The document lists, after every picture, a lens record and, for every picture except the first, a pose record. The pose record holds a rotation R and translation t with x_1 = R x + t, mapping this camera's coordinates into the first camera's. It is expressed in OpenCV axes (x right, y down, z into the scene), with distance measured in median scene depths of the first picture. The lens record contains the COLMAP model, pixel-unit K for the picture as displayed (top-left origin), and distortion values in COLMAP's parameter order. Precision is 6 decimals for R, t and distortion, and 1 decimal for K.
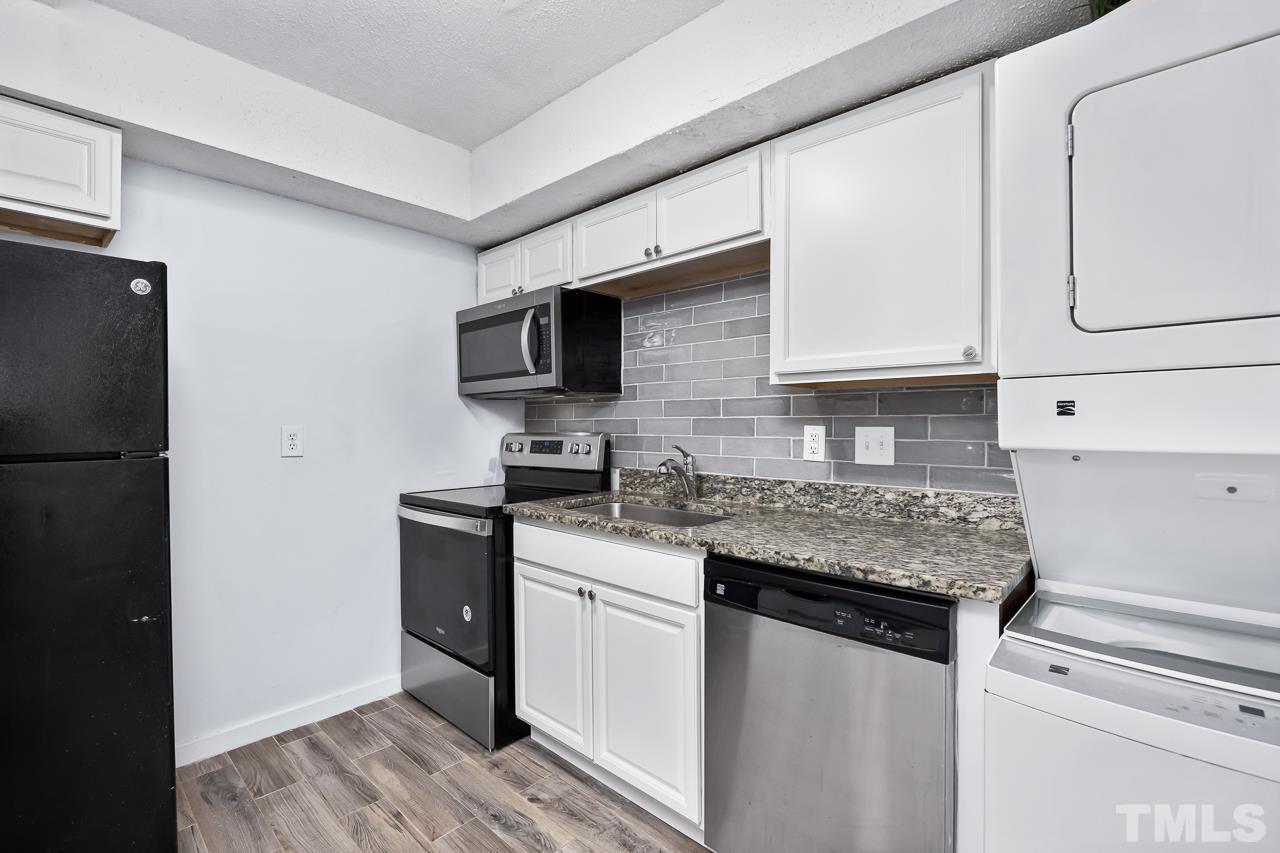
lens RADIAL K [[564.4, 0, 643.8], [0, 564.4, 428.4], [0, 0, 1]] dist [-0.013835, 0.000677]
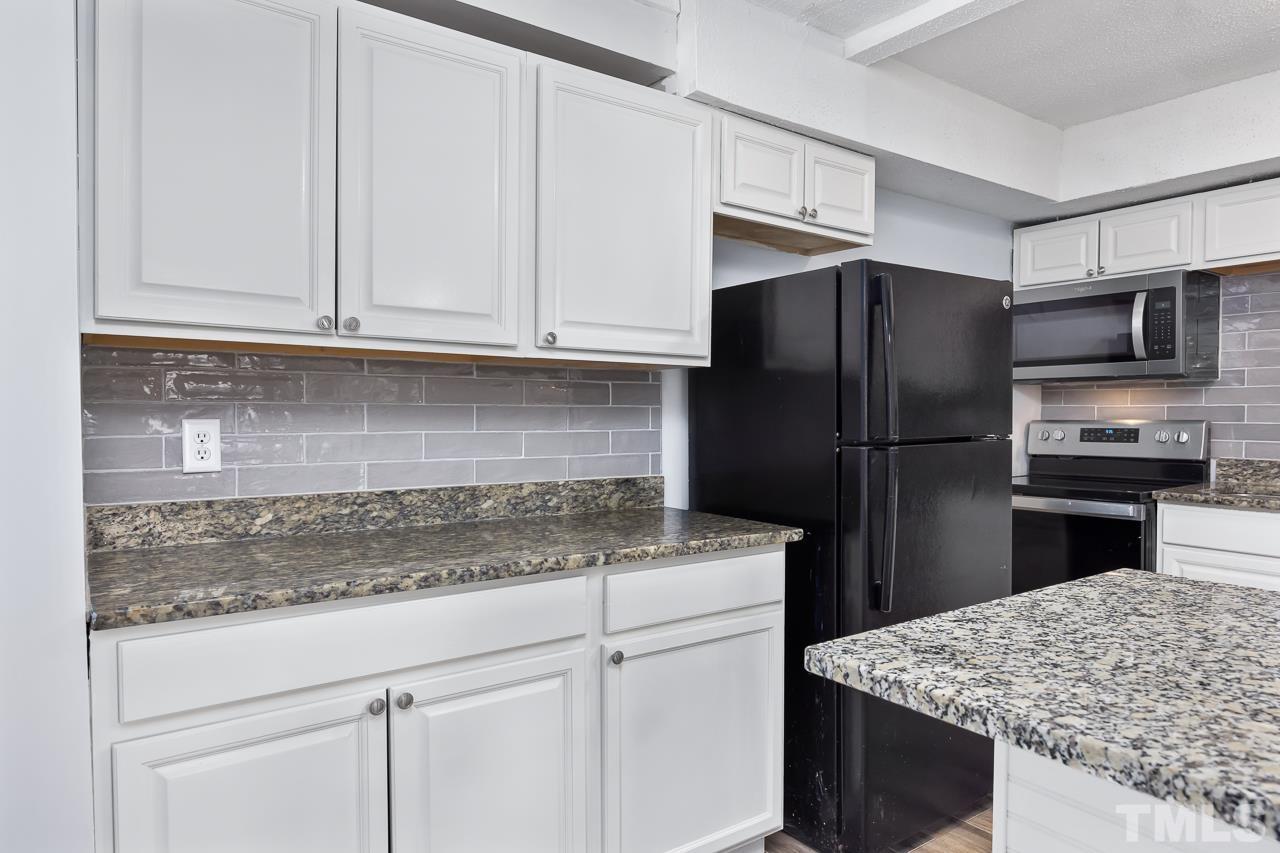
lens RADIAL K [[785.6, 0, 635.7], [0, 785.6, 437.1], [0, 0, 1]] dist [0.000325, 0.000096]
pose [[0.977133, 0.008121, -0.212474, -0.942834], [-0.001789, 0.999549, 0.029978, -0.002963], [0.212622, -0.028912, 0.976707, -0.636194]]
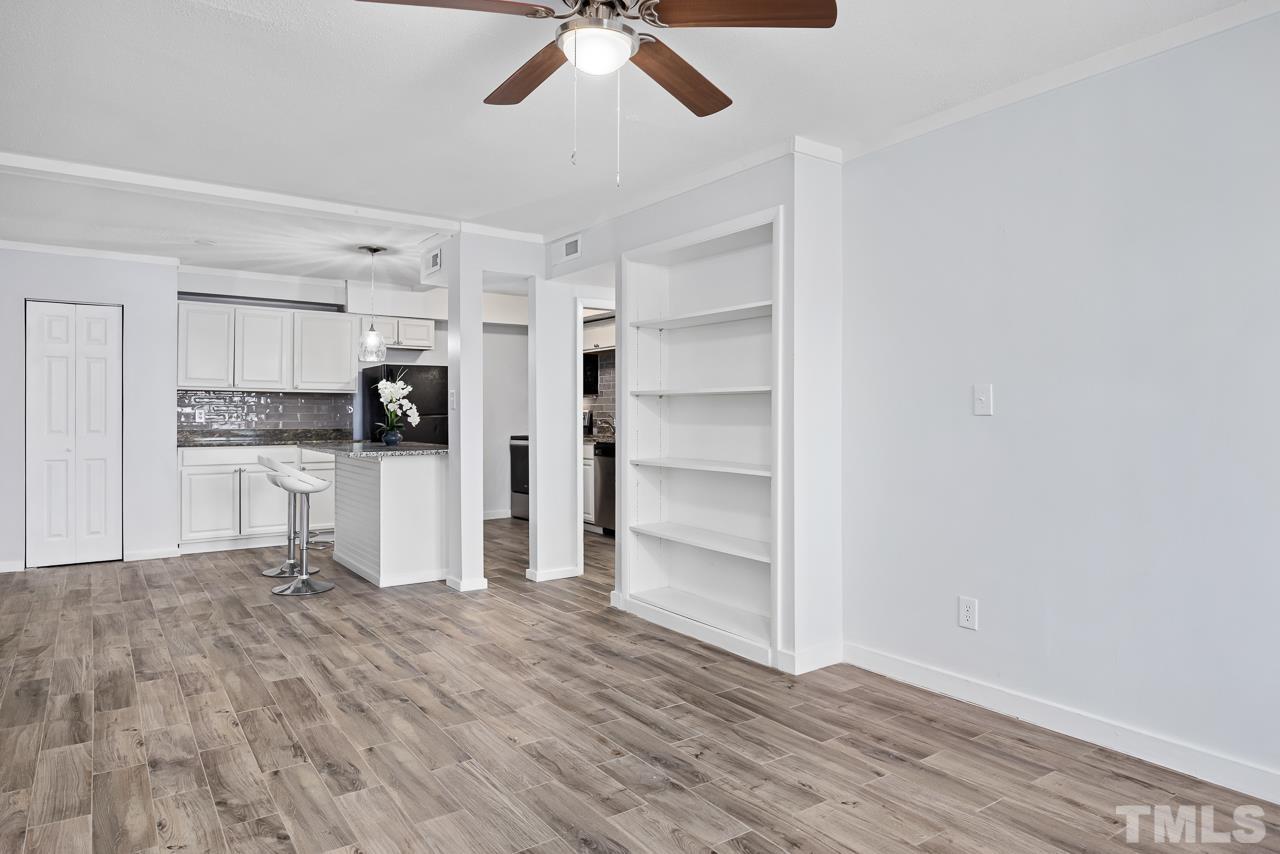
lens RADIAL K [[785.6, 0, 636.9], [0, 785.6, 409.4], [0, 0, 1]] dist [0.000325, 0.000096]
pose [[0.977264, -0.002079, -0.212017, 1.108699], [0.000475, 0.999971, -0.007613, 0.037085], [0.212027, 0.007339, 0.977236, -2.967154]]
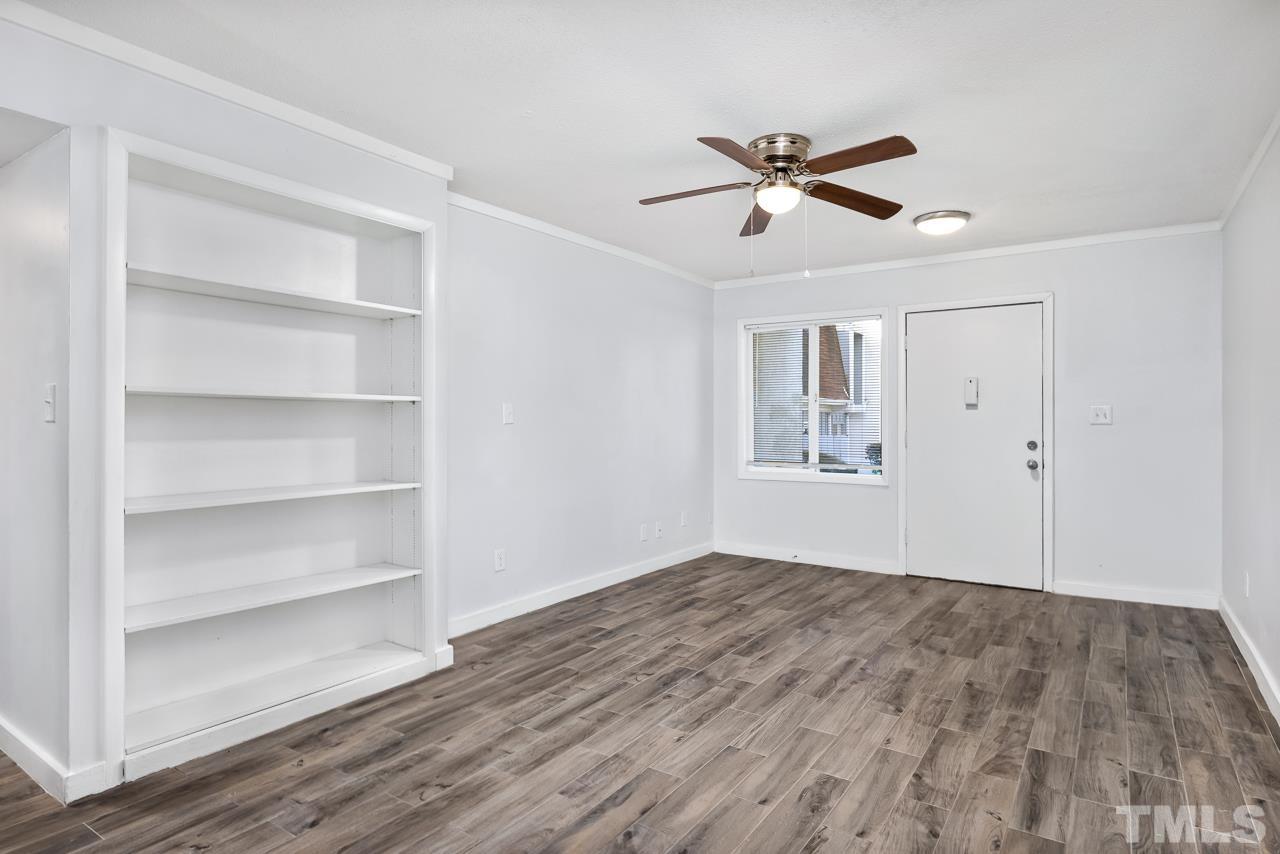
lens RADIAL K [[712.5, 0, 652.5], [0, 712.5, 419.2], [0, 0, 1]] dist [-0.000479, -0.000700]
pose [[-0.174683, 0.002003, 0.984623, -0.759635], [0.003728, 0.999992, -0.001373, 0.027140], [-0.984618, 0.003431, -0.174690, -1.304201]]
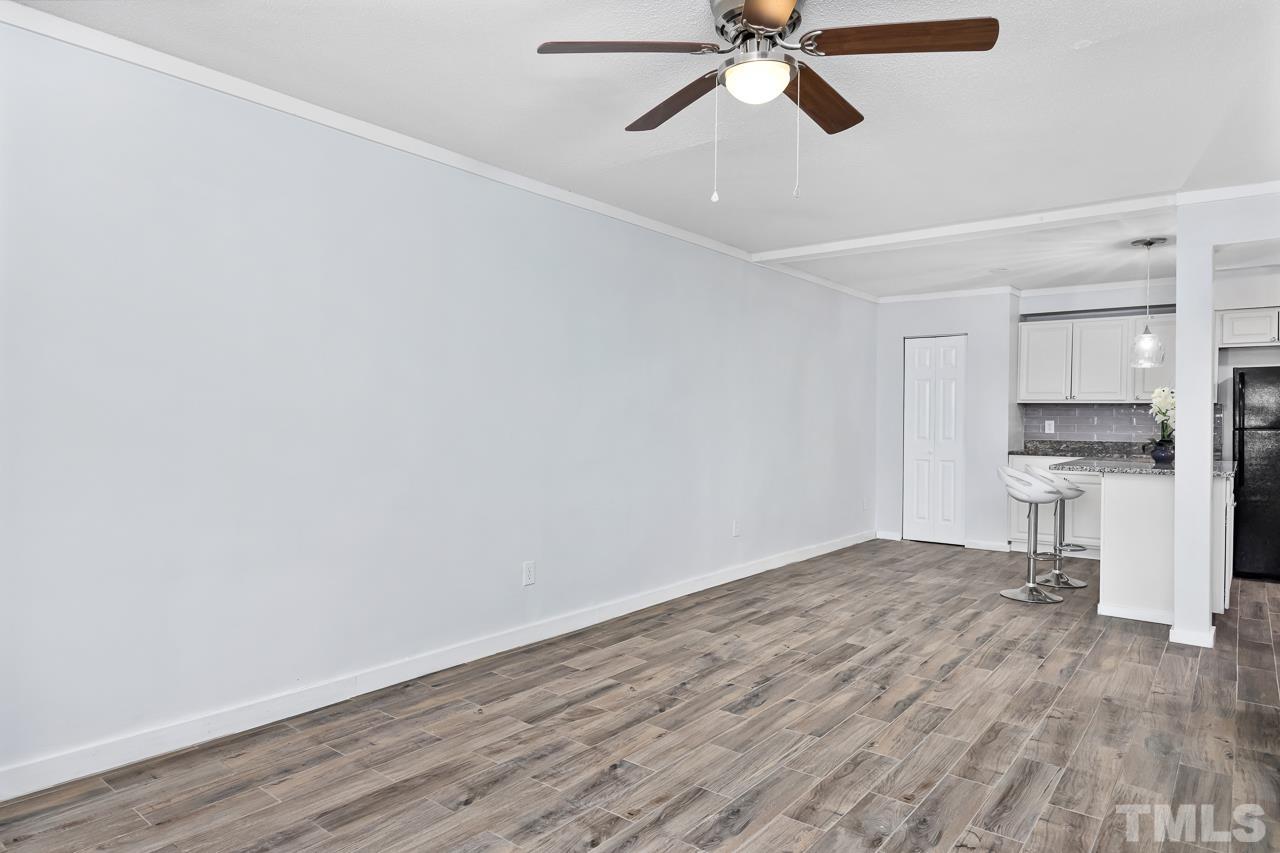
lens RADIAL K [[757.2, 0, 641.4], [0, 757.2, 423.0], [0, 0, 1]] dist [-0.005386, 0.004145]
pose [[0.075275, 0.002392, -0.997160, 1.957115], [-0.011975, 0.999927, 0.001495, 0.035737], [0.997091, 0.011828, 0.075298, -2.136617]]
